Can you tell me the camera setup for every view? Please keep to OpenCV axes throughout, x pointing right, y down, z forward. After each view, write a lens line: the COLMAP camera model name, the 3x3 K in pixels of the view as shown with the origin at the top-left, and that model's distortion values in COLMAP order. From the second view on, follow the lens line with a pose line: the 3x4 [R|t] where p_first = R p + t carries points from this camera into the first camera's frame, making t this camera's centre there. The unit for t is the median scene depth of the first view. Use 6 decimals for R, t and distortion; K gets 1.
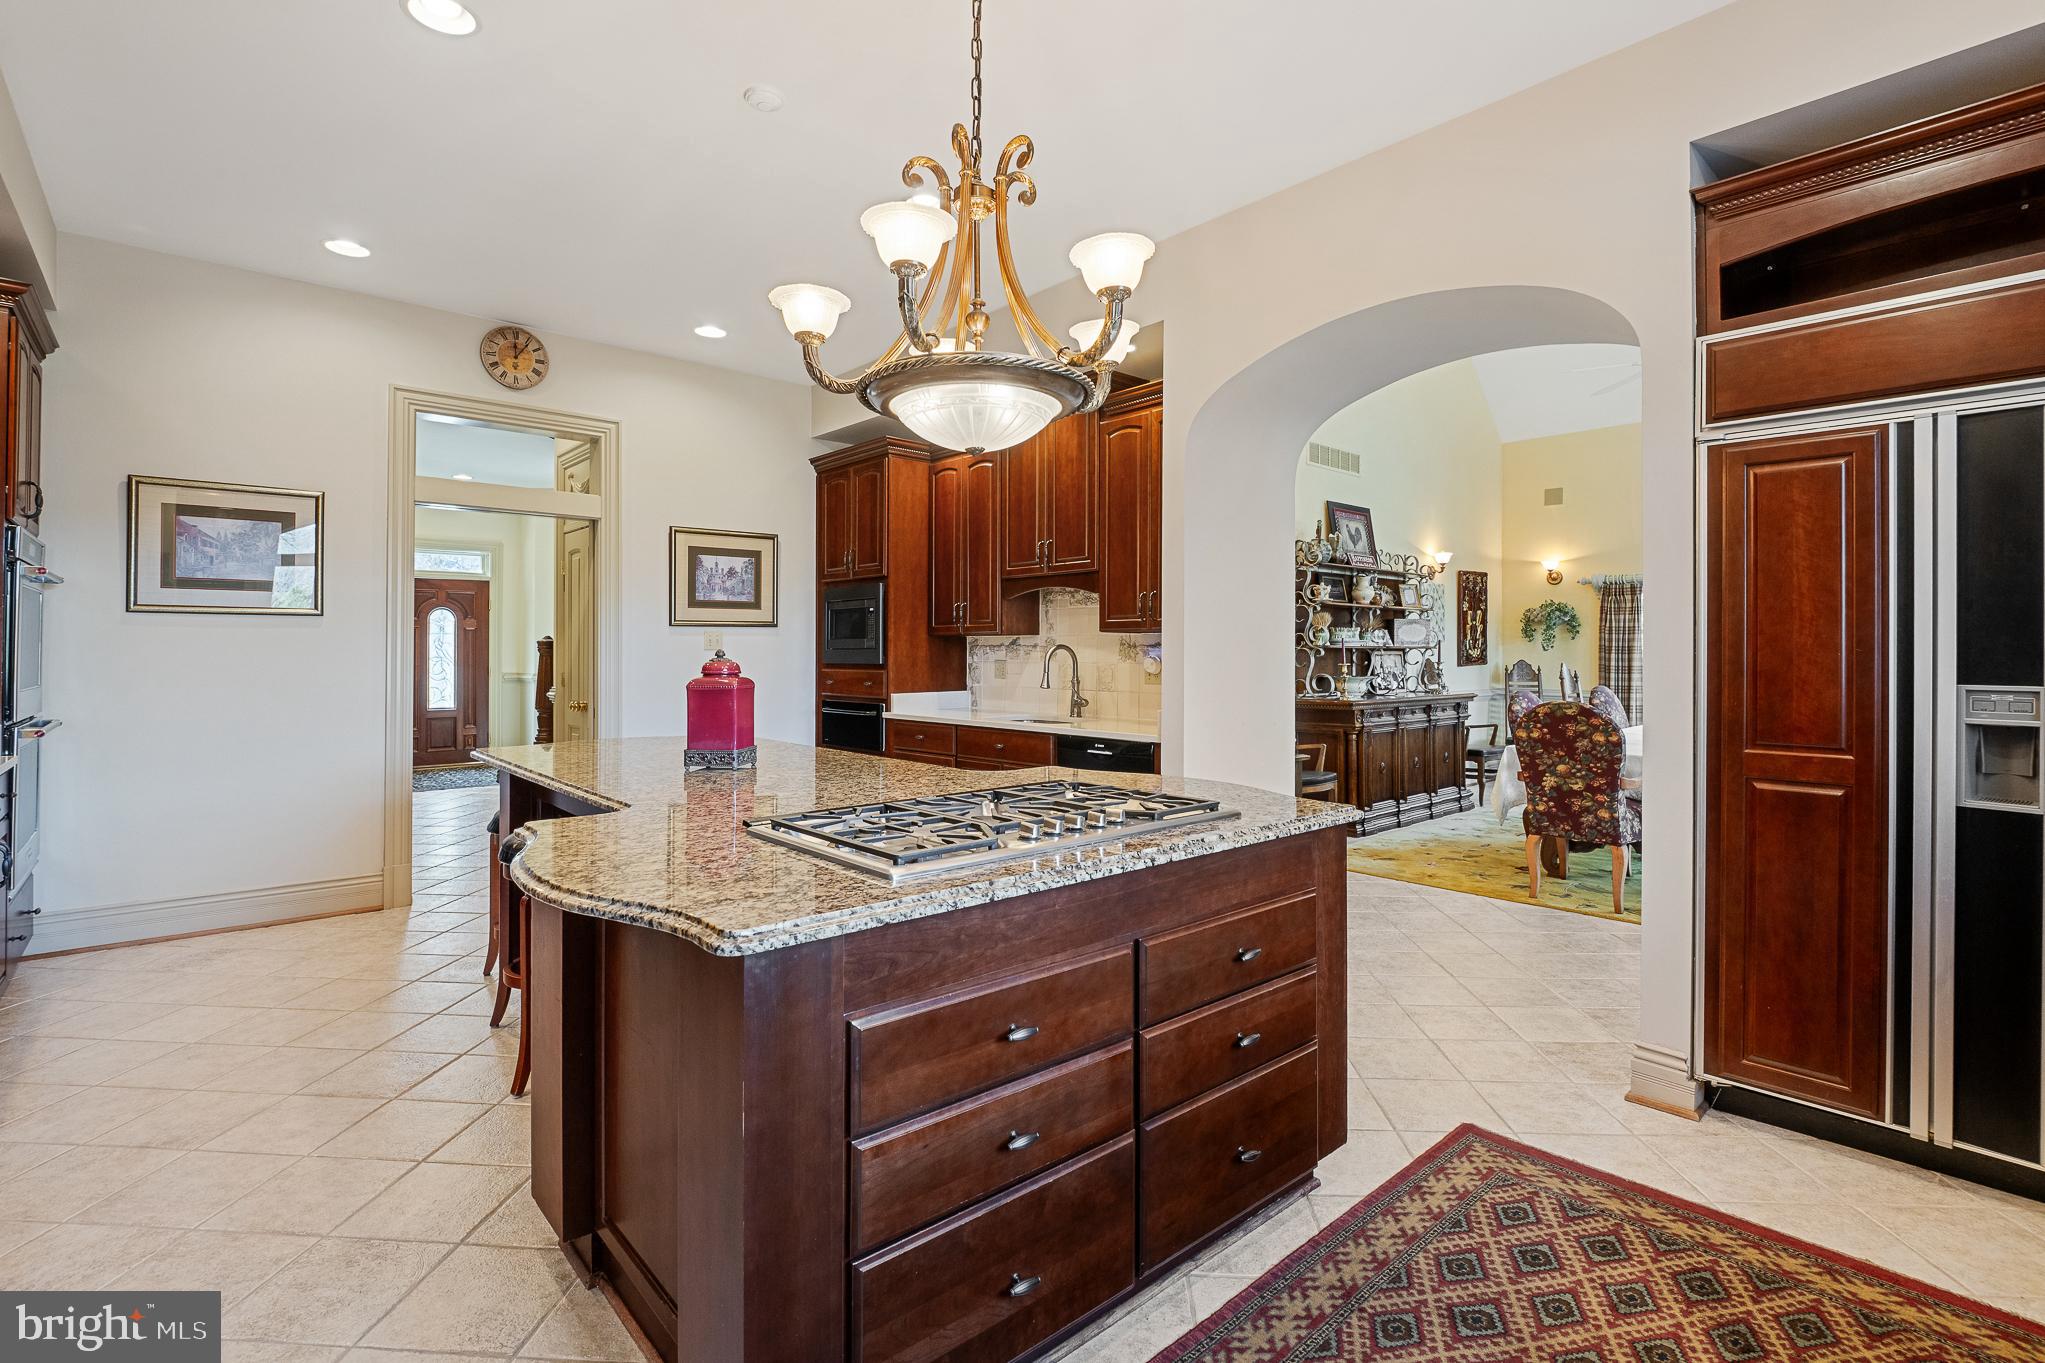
lens RADIAL K [[952.5, 0, 1026.3], [0, 952.5, 652.7], [0, 0, 1]] dist [-0.002626, -0.000576]
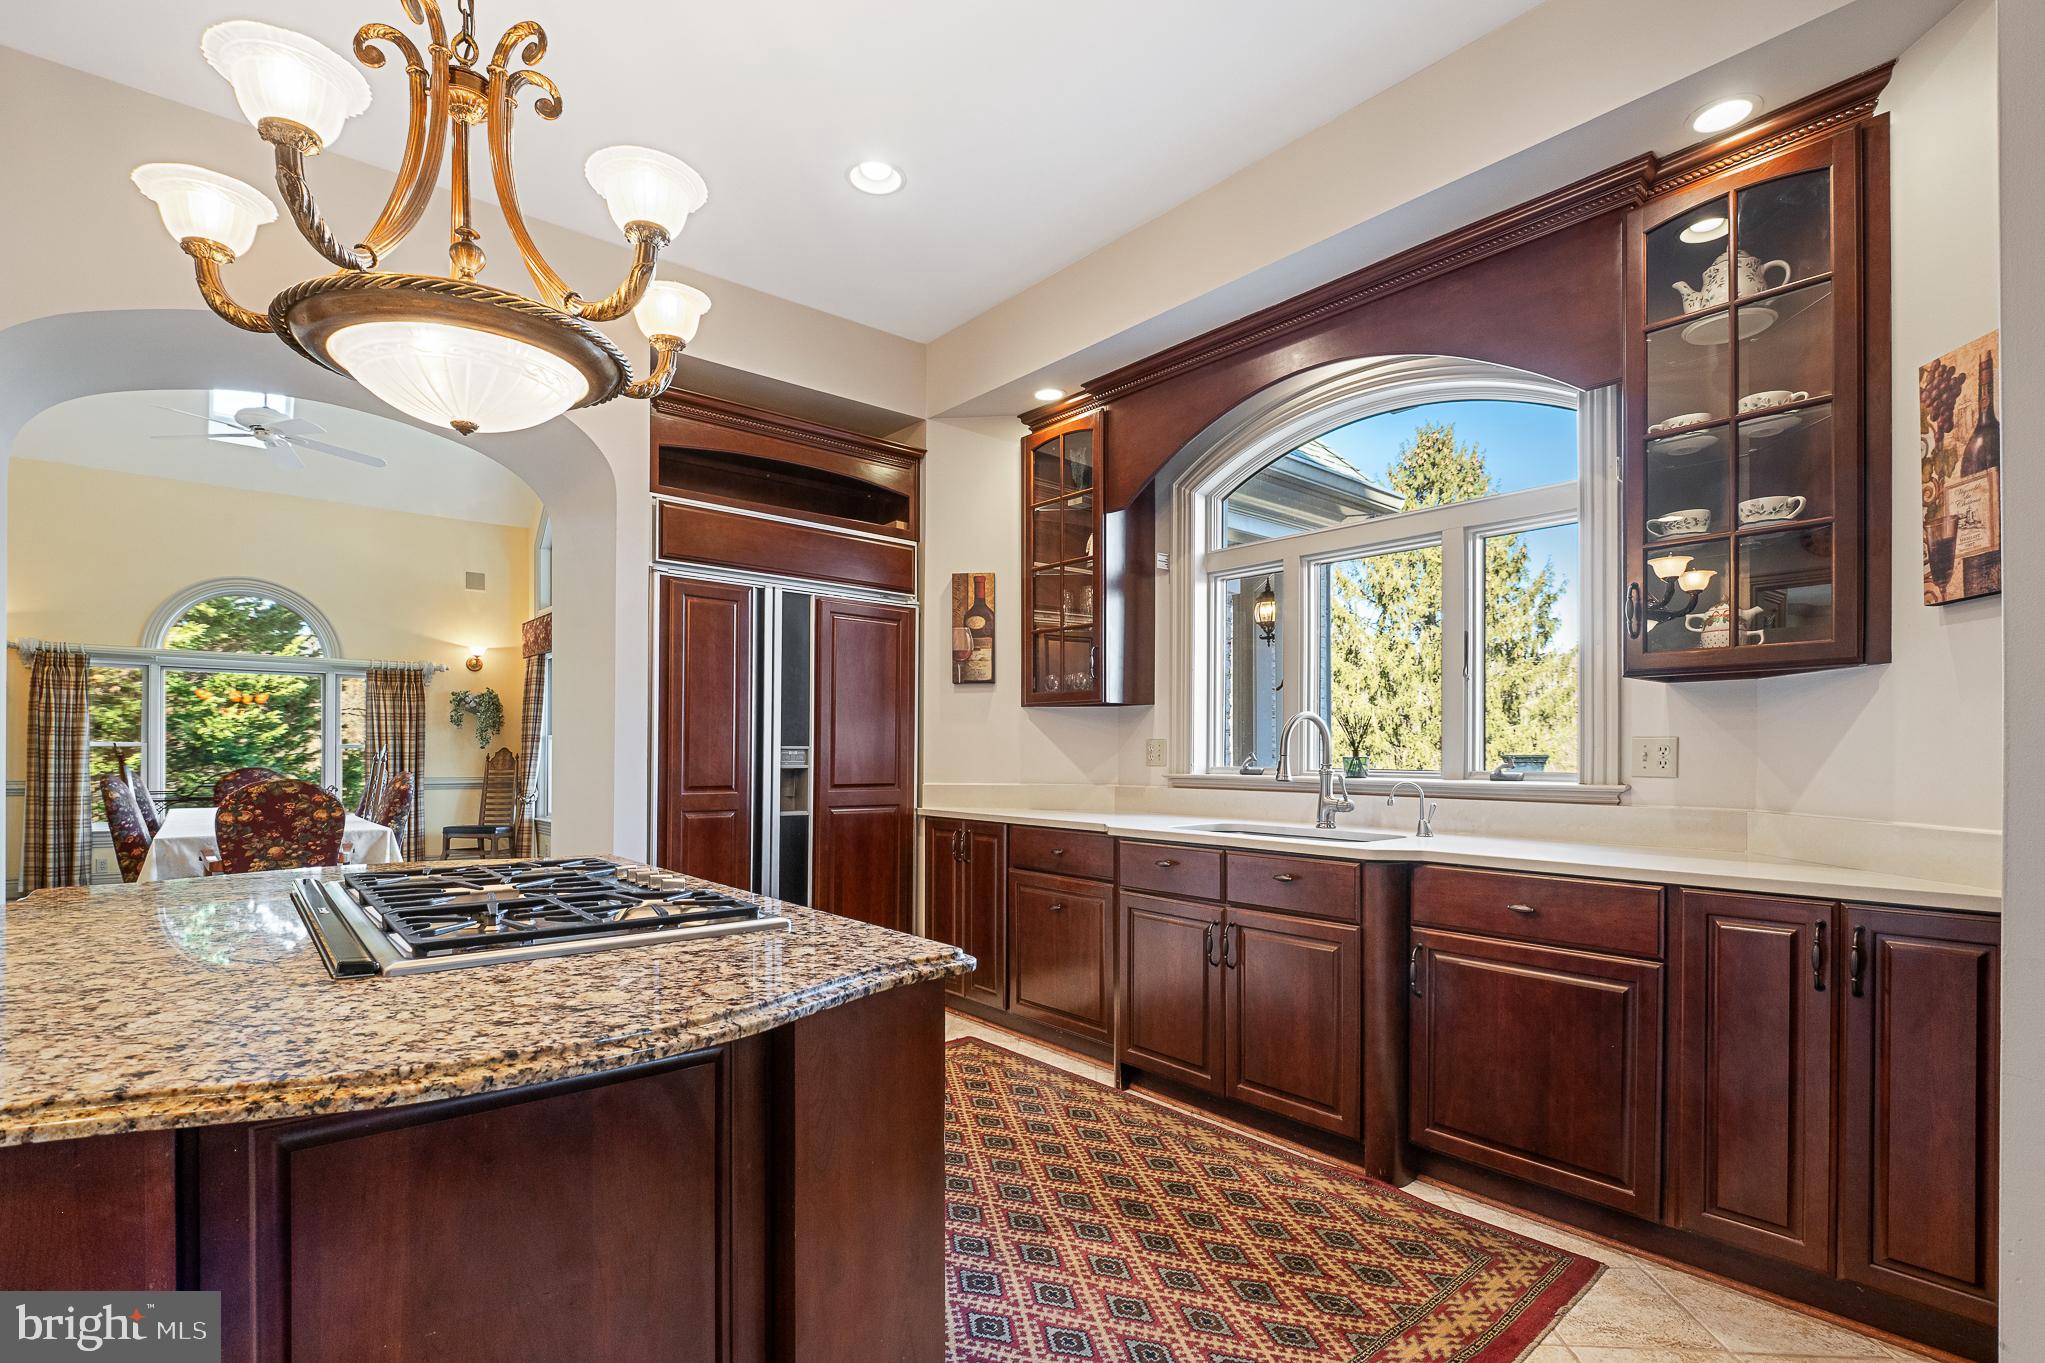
lens RADIAL K [[968.6, 0, 1011.0], [0, 968.6, 750.8], [0, 0, 1]] dist [-0.001805, -0.001099]
pose [[0.028525, 0.000210, 0.999593, -0.378690], [-0.003744, 0.999993, -0.000104, 0.020648], [-0.999586, -0.003739, 0.028526, 0.254589]]
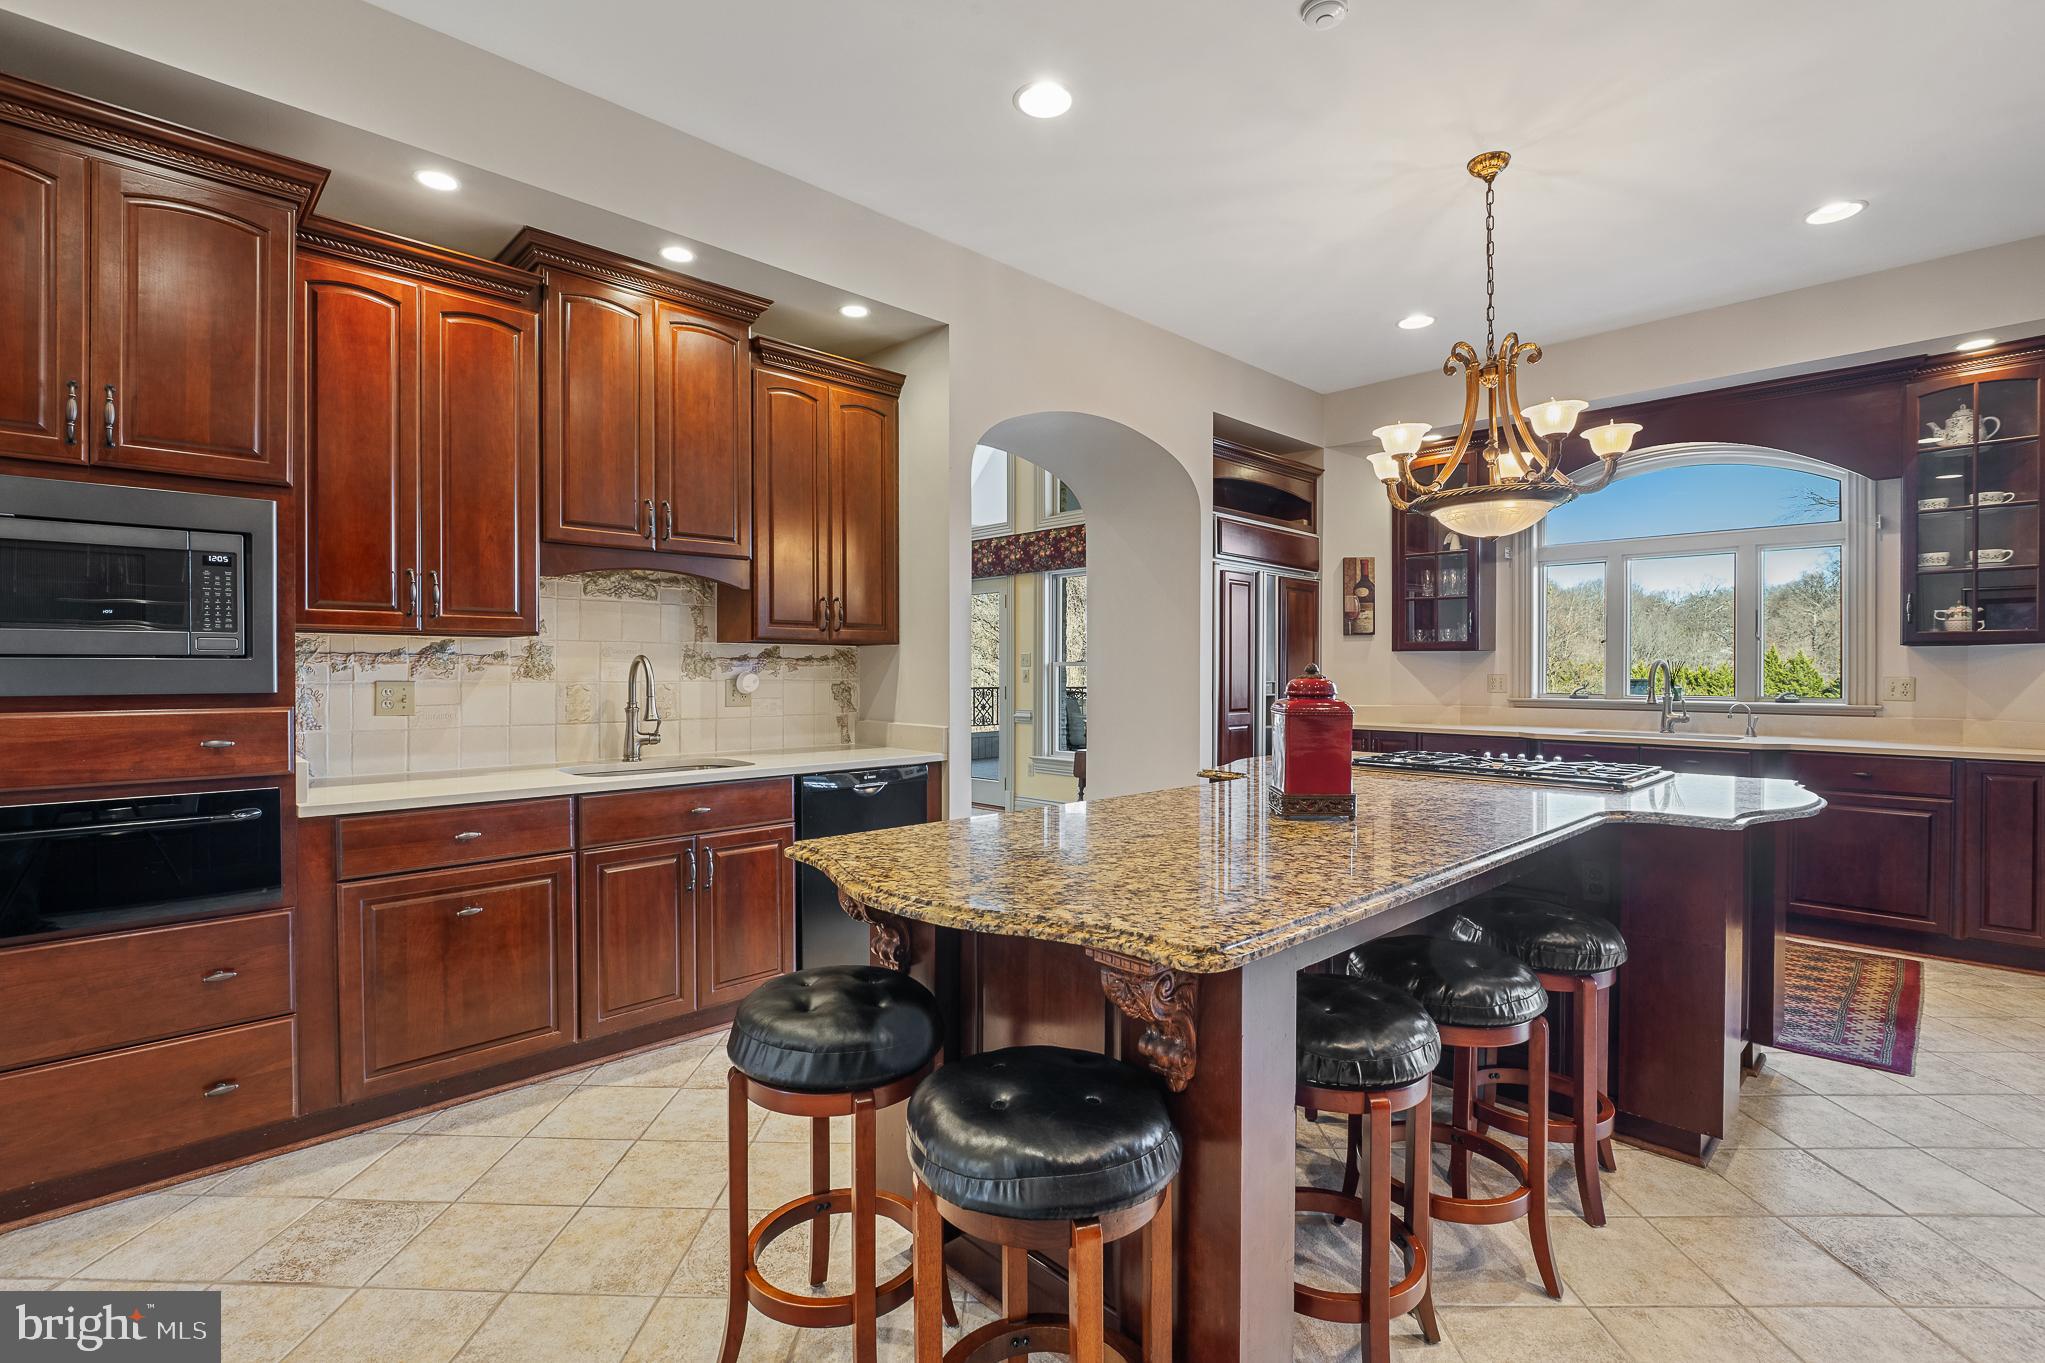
lens RADIAL K [[943.2, 0, 1026.7], [0, 943.2, 672.1], [0, 0, 1]] dist [-0.002161, -0.000423]
pose [[-0.052260, -0.004337, 0.998624, -0.720713], [0.000443, 0.999990, 0.004366, 0.000526], [-0.998633, 0.000671, -0.052258, 0.852577]]
